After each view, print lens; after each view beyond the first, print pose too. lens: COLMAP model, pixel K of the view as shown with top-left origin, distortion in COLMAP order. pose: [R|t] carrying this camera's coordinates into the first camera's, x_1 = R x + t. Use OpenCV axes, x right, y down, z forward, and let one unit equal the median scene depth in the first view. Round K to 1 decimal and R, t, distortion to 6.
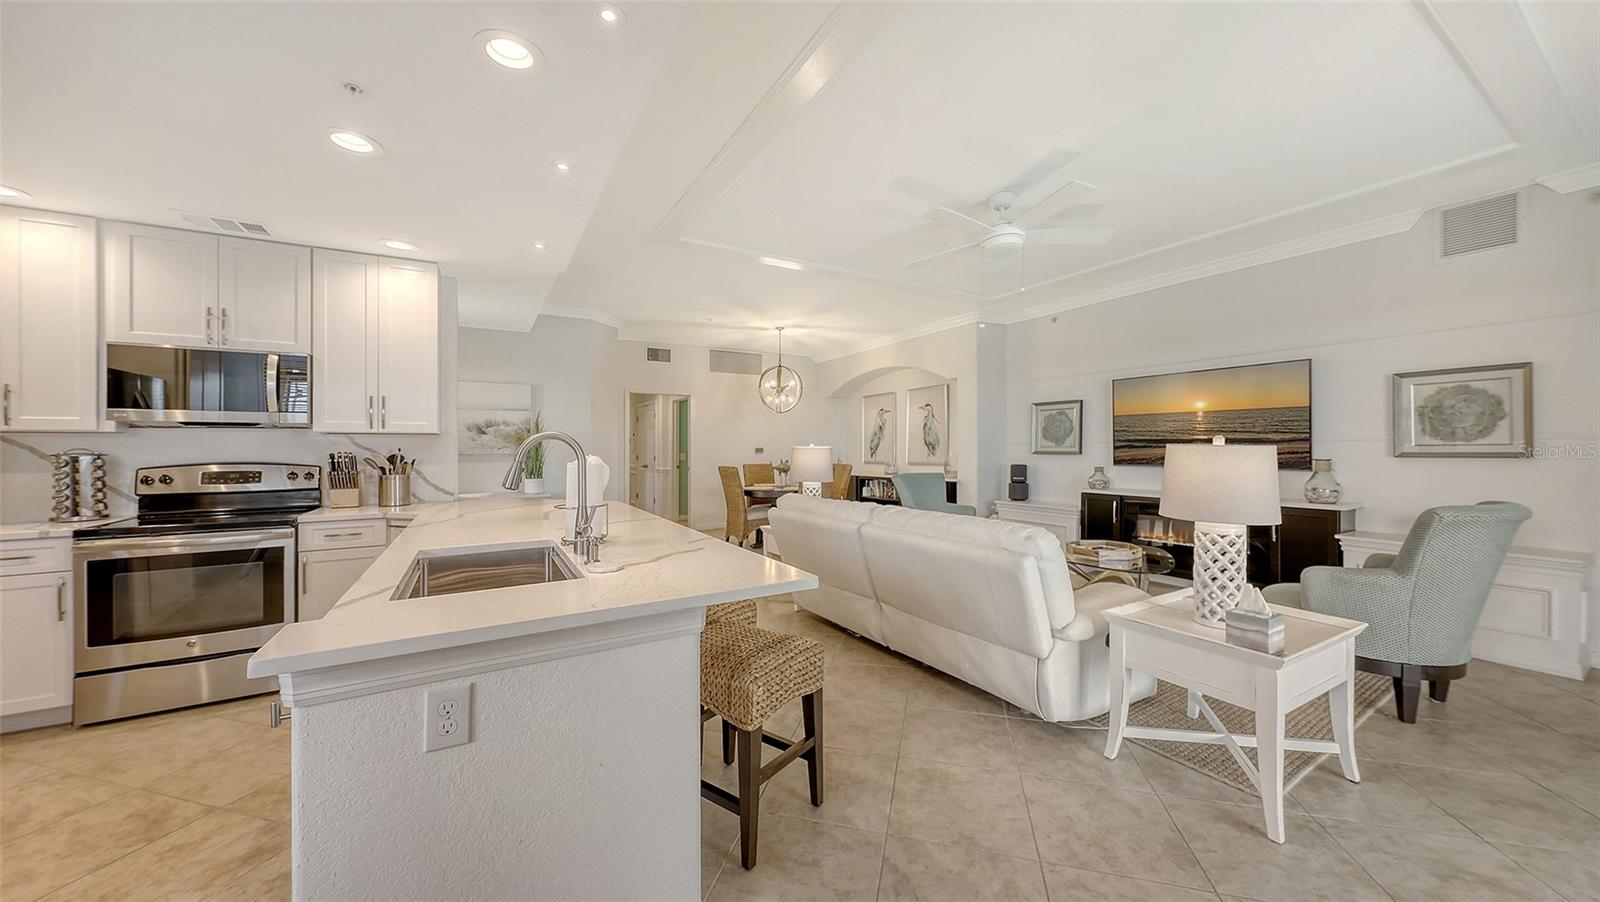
lens RADIAL K [[570.2, 0, 812.7], [0, 570.2, 459.9], [0, 0, 1]] dist [0.000108, -0.000236]
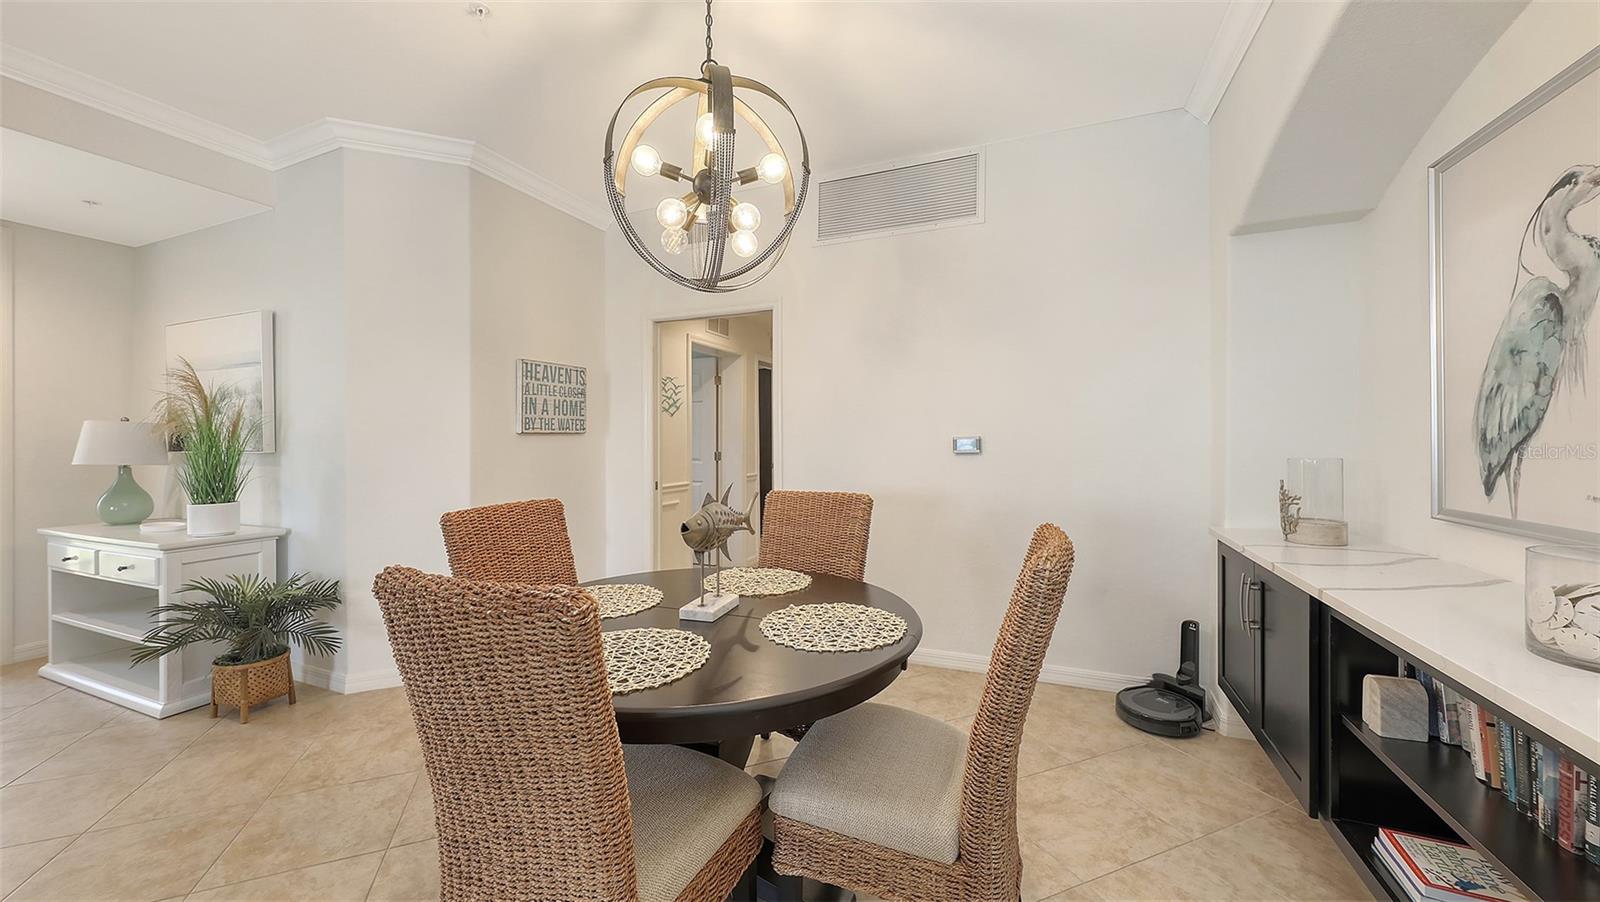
lens RADIAL K [[587.0, 0, 800.0], [0, 587.0, 449.8], [0, 0, 1]] dist [0.000355, -0.000539]
pose [[0.571698, 0.015135, -0.820325, 0.174098], [-0.017281, 0.999830, 0.006404, -0.020303], [0.820282, 0.010515, 0.571862, 0.980913]]
